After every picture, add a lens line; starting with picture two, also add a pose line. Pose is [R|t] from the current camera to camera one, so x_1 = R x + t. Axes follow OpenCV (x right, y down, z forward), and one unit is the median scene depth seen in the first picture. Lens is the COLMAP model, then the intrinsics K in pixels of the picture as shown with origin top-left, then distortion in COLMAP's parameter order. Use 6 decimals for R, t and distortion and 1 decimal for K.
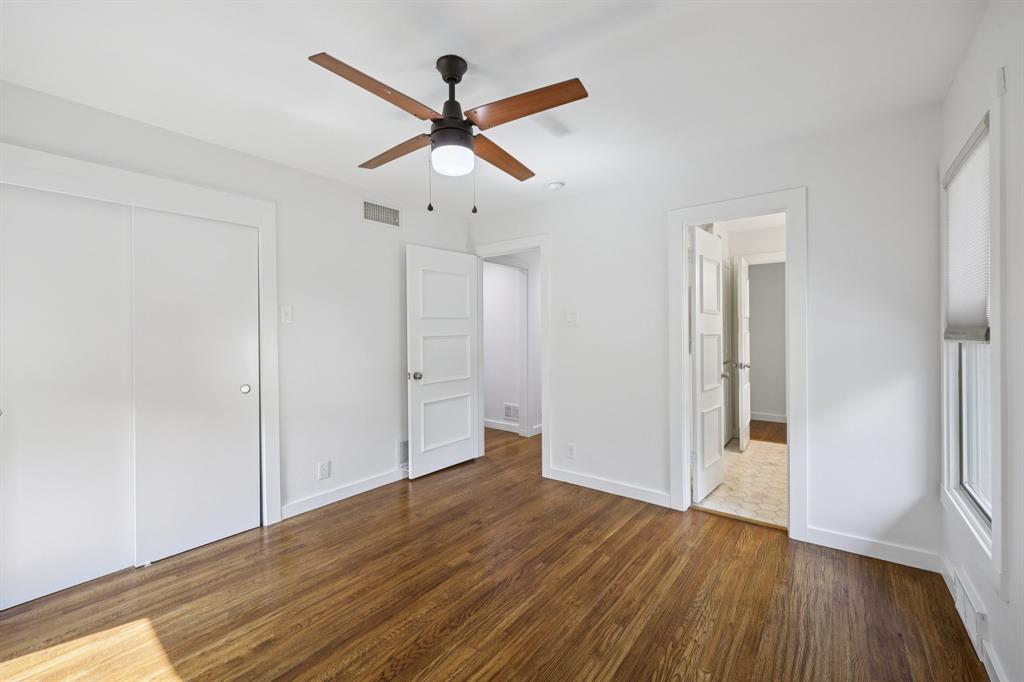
lens RADIAL K [[416.7, 0, 508.4], [0, 416.7, 338.9], [0, 0, 1]] dist [0.000030, -0.000038]
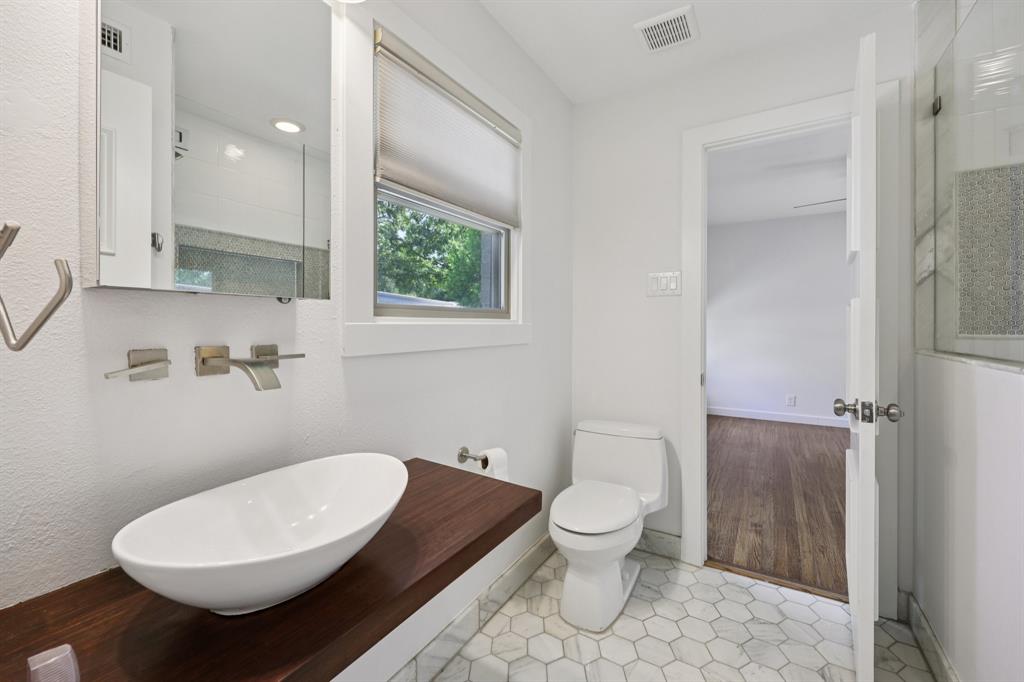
lens RADIAL K [[416.7, 0, 511.6], [0, 416.7, 332.5], [0, 0, 1]] dist [0.000030, -0.000038]
pose [[-0.993820, 0.009833, -0.110563, 1.281556], [0.007805, 0.999794, 0.018763, 0.021279], [0.110725, 0.017784, -0.993692, 1.986282]]
